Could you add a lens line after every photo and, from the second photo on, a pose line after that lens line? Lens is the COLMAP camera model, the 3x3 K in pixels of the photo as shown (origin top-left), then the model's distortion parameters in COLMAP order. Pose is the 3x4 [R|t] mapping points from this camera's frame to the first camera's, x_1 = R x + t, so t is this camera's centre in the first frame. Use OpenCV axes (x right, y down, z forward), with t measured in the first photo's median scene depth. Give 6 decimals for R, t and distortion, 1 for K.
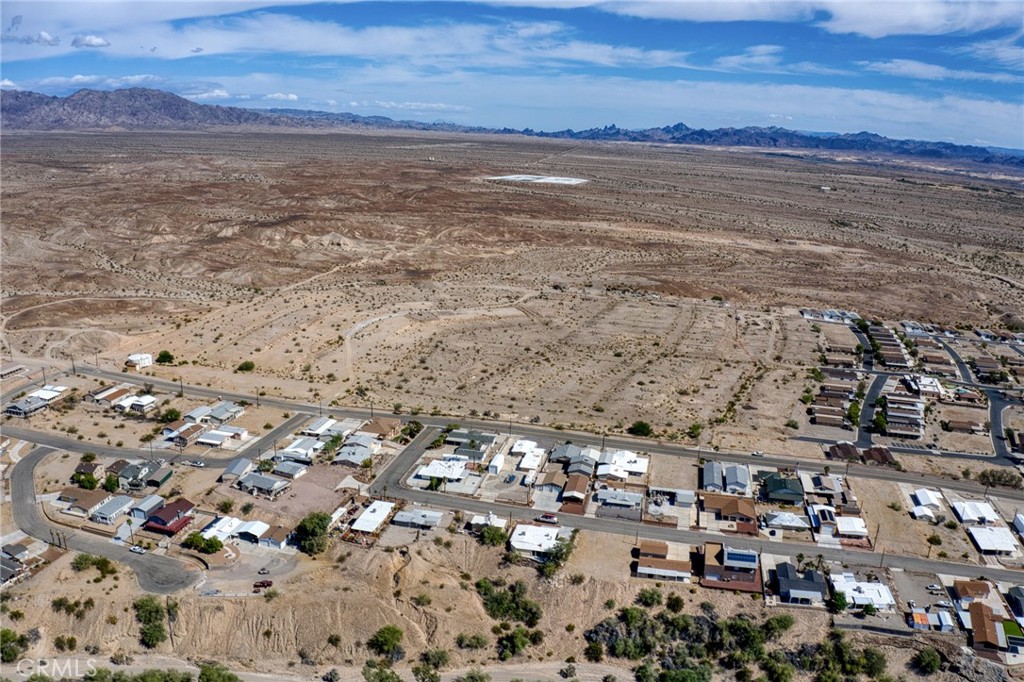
lens RADIAL K [[804.7, 0, 514.5], [0, 804.7, 329.4], [0, 0, 1]] dist [-0.202044, 0.027179]
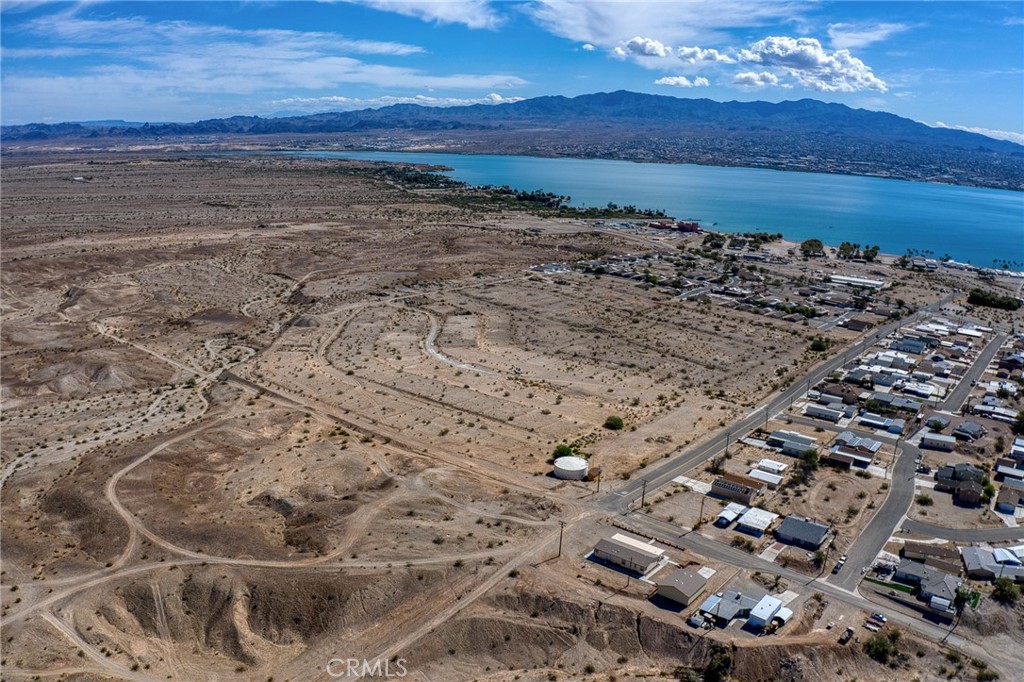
lens RADIAL K [[804.7, 0, 516.2], [0, 804.7, 326.5], [0, 0, 1]] dist [-0.202044, 0.027179]
pose [[0.445144, -0.231241, 0.865086, -1.007386], [0.207928, 0.966368, 0.151321, -0.182989], [-0.870984, 0.112516, 0.478255, 0.635142]]
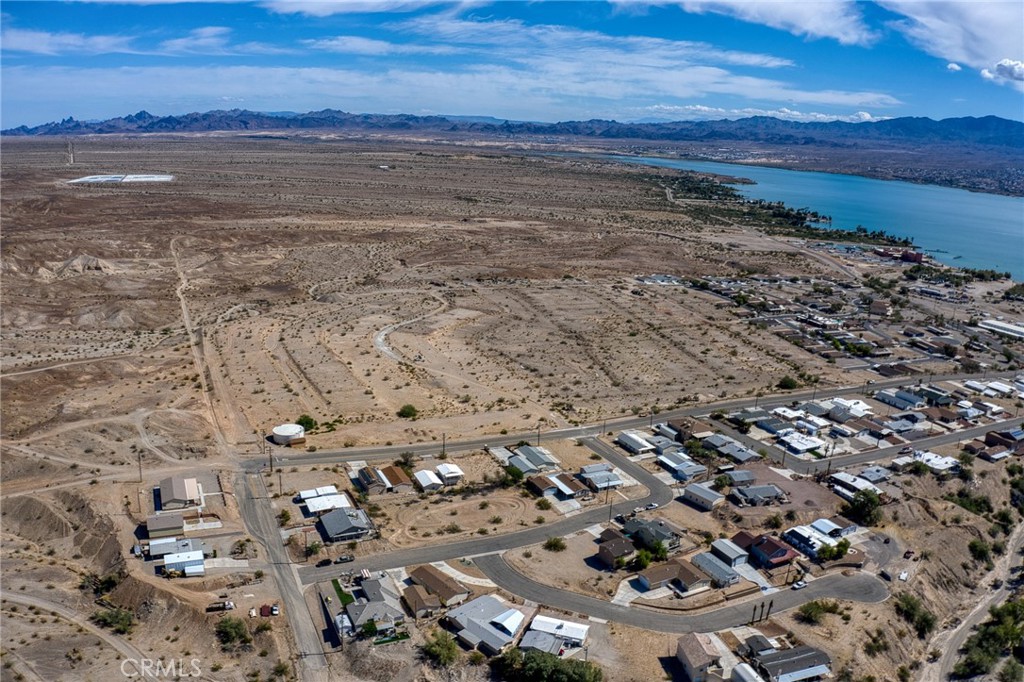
lens RADIAL K [[804.7, 0, 515.0], [0, 804.7, 327.5], [0, 0, 1]] dist [-0.202044, 0.027179]
pose [[0.788097, -0.147942, 0.597508, -0.699667], [0.135454, 0.988576, 0.066110, -0.077720], [-0.600462, 0.028834, 0.799133, 0.225193]]
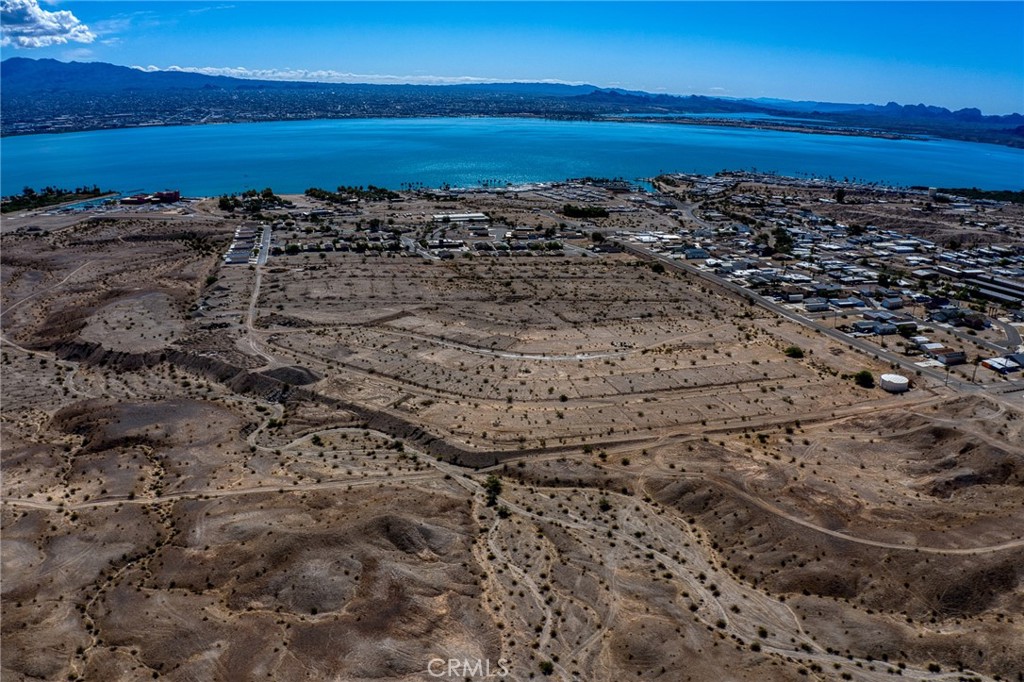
lens RADIAL K [[804.7, 0, 510.9], [0, 804.7, 327.0], [0, 0, 1]] dist [-0.202044, 0.027179]
pose [[-0.465543, -0.286269, 0.837448, -0.903405], [0.188844, 0.892319, 0.410006, -0.406326], [-0.864643, 0.349022, -0.361353, 1.520778]]
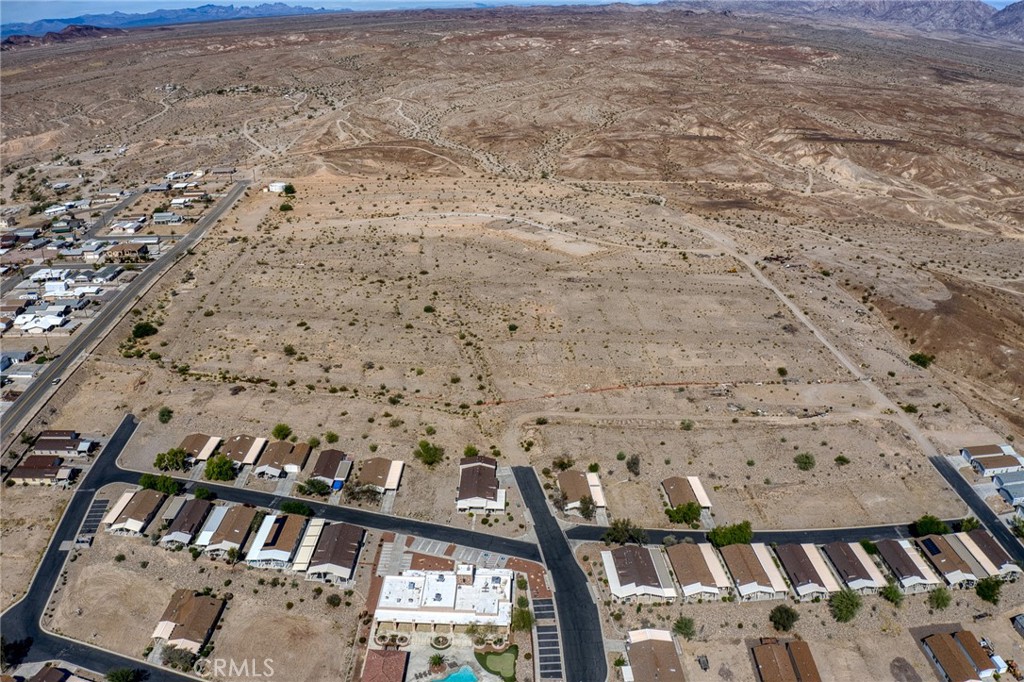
lens RADIAL K [[804.7, 0, 507.0], [0, 804.7, 334.8], [0, 0, 1]] dist [-0.202044, 0.027179]
pose [[0.277431, 0.338790, -0.899029, 0.880588], [-0.233301, 0.931509, 0.279036, -0.181967], [0.931989, 0.132331, 0.337470, 0.868920]]
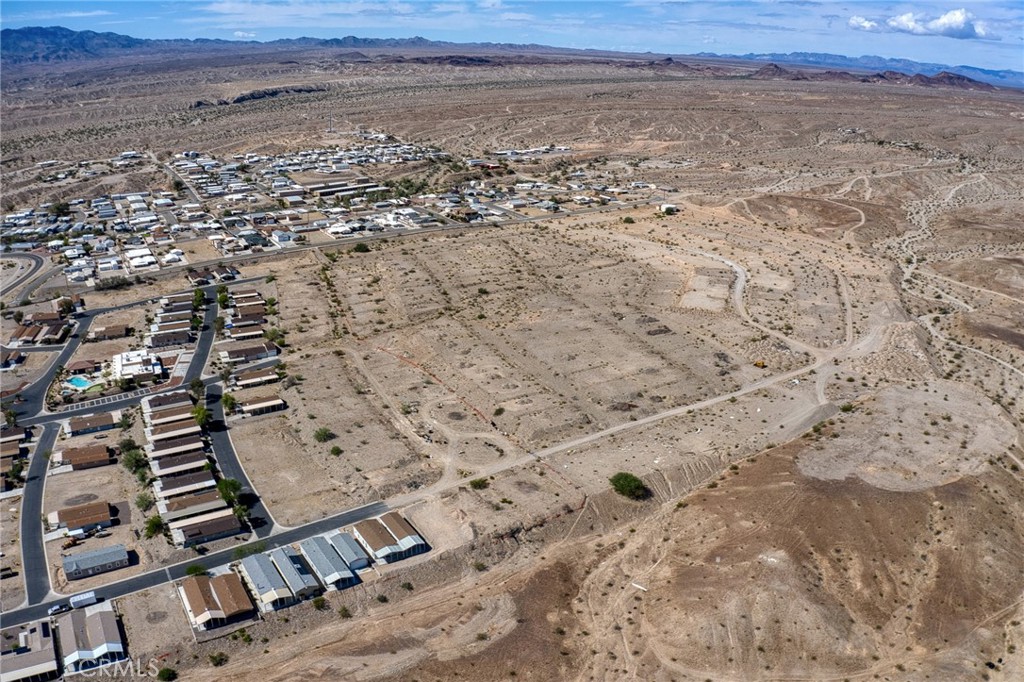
lens RADIAL K [[804.7, 0, 510.7], [0, 804.7, 328.0], [0, 0, 1]] dist [-0.202044, 0.027179]
pose [[-0.712674, 0.190807, -0.675047, 0.782622], [-0.208009, 0.861539, 0.463124, -0.388331], [0.669946, 0.470472, -0.574307, 1.667982]]
